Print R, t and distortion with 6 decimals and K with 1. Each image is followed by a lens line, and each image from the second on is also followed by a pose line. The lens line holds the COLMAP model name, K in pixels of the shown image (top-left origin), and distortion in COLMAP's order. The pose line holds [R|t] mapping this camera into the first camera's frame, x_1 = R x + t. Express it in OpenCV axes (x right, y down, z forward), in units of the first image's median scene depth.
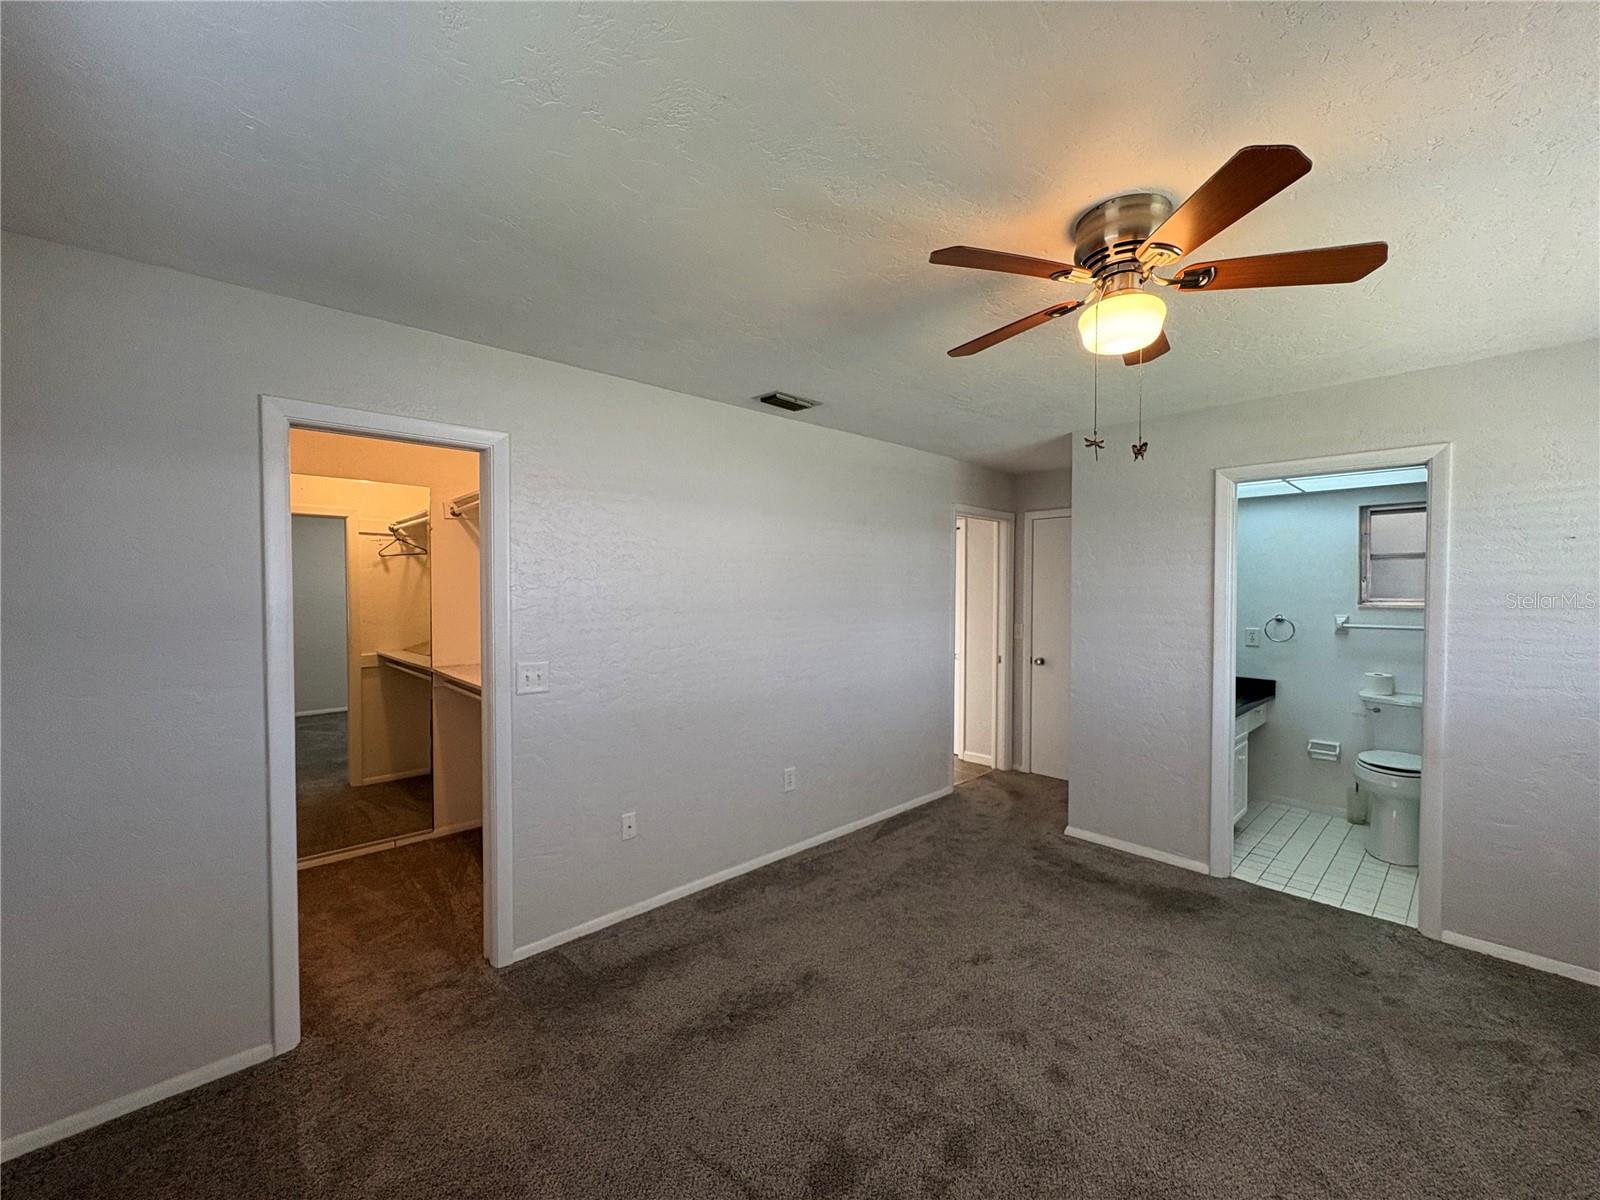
lens RADIAL K [[641.0, 0, 800.0], [0, 641.0, 600.0], [0, 0, 1]] dist [-0.000484, 0.002602]
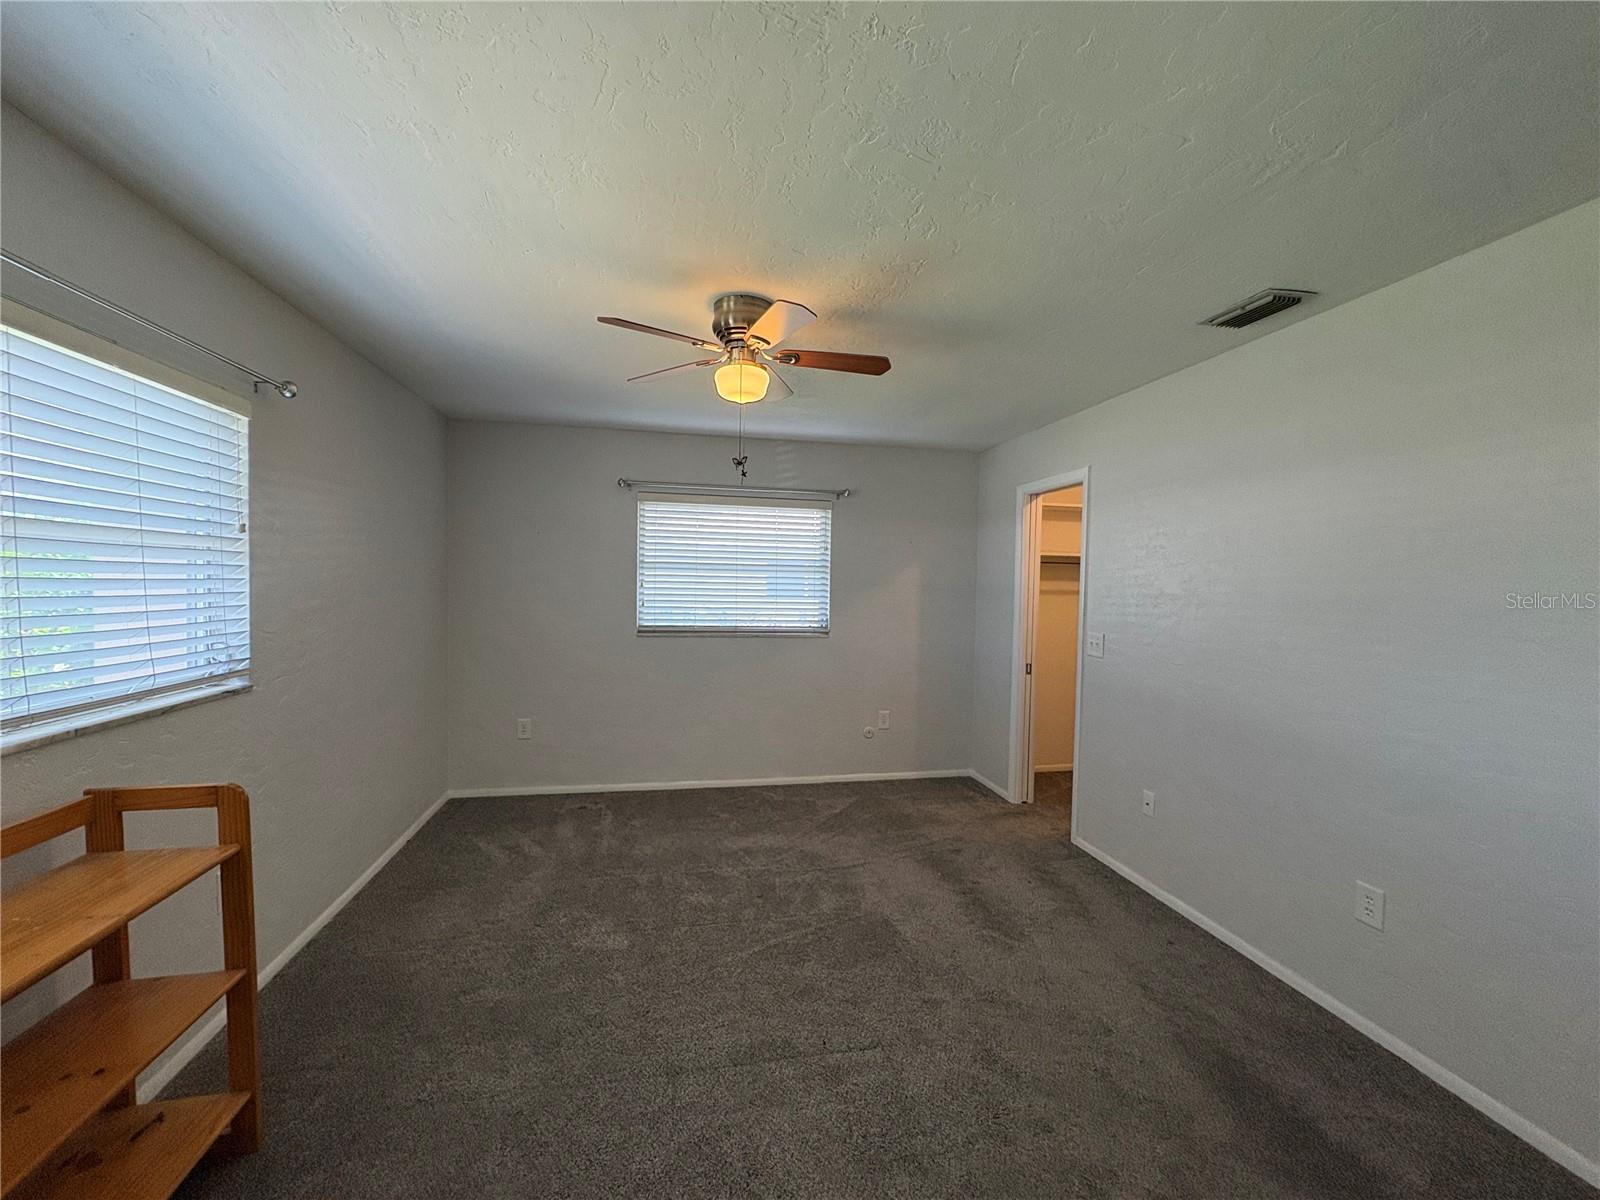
lens RADIAL K [[641.0, 0, 800.0], [0, 641.0, 600.0], [0, 0, 1]] dist [-0.000484, 0.002602]
pose [[-0.520171, 0.019711, -0.853835, 0.765166], [-0.035980, 0.998340, 0.044967, -0.005768], [0.853304, 0.054111, -0.518599, 0.864213]]
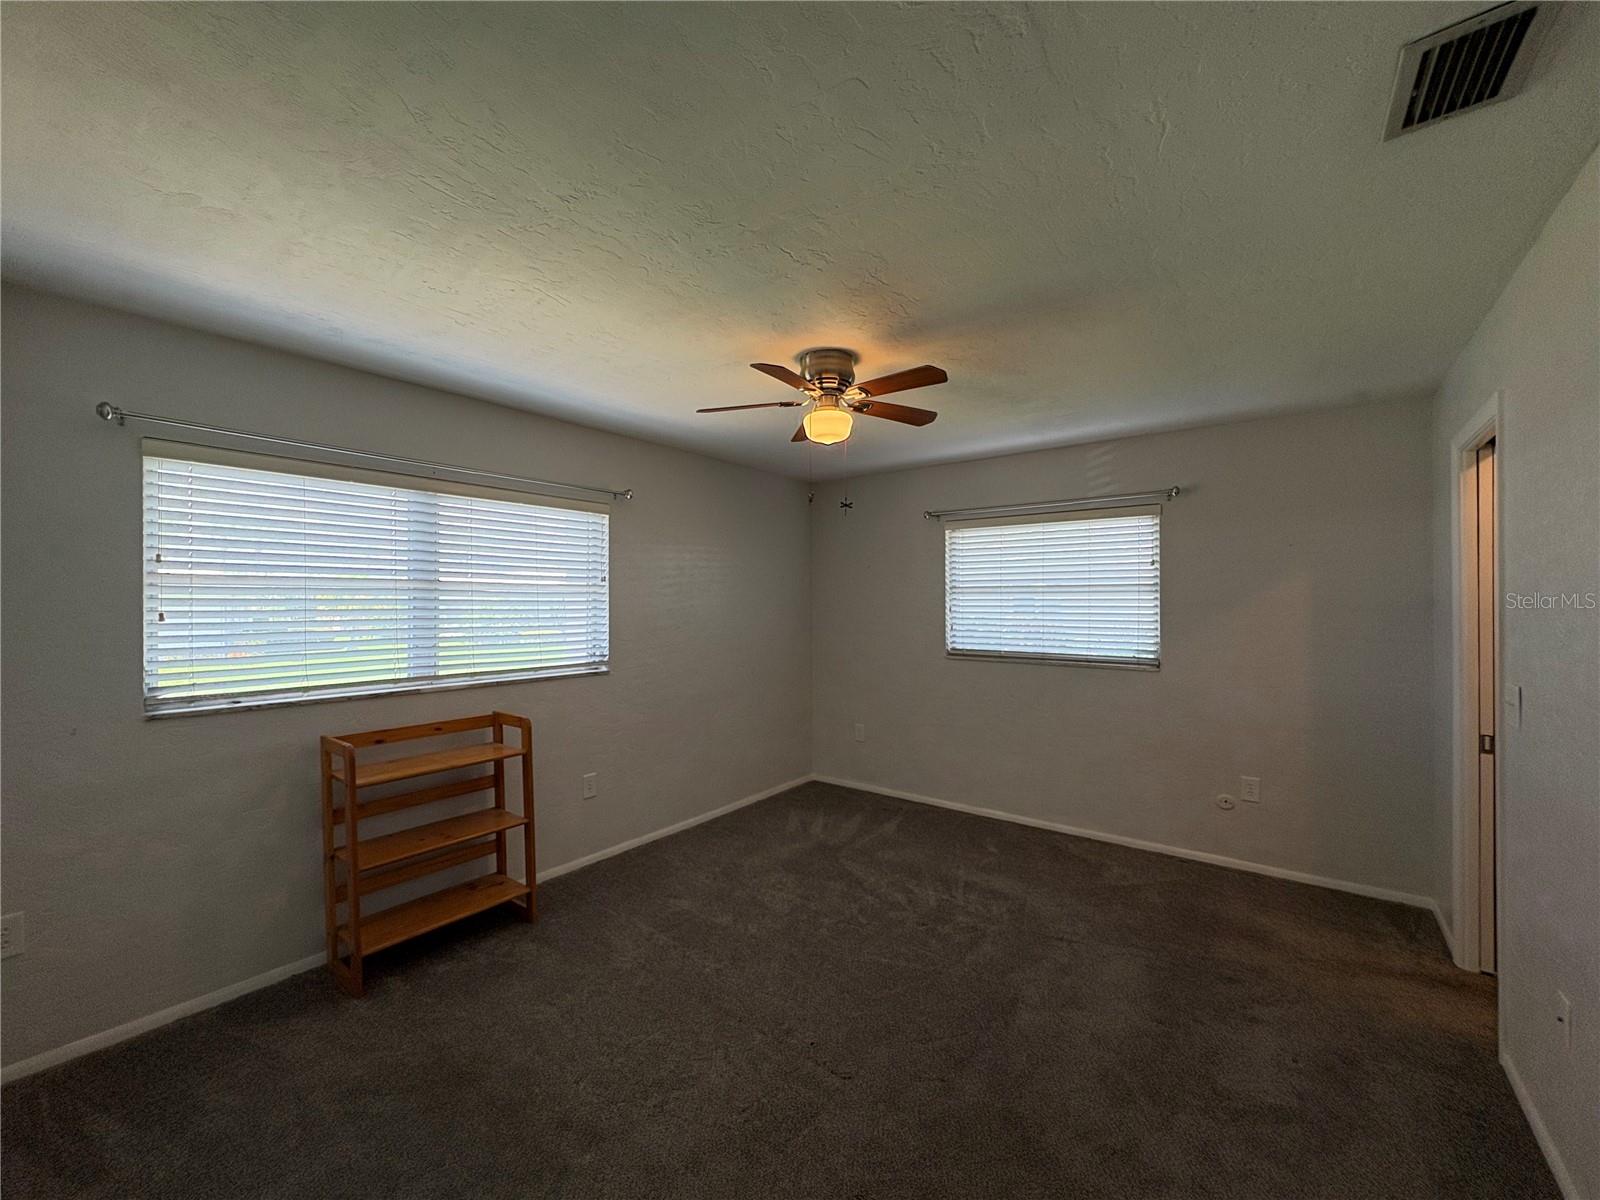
lens RADIAL K [[641.0, 0, 800.0], [0, 641.0, 600.0], [0, 0, 1]] dist [-0.000484, 0.002602]
pose [[-0.986445, 0.005230, -0.164007, 0.385401], [0.002447, 0.999850, 0.017165, -0.010142], [0.164072, 0.016531, -0.986310, 1.178006]]
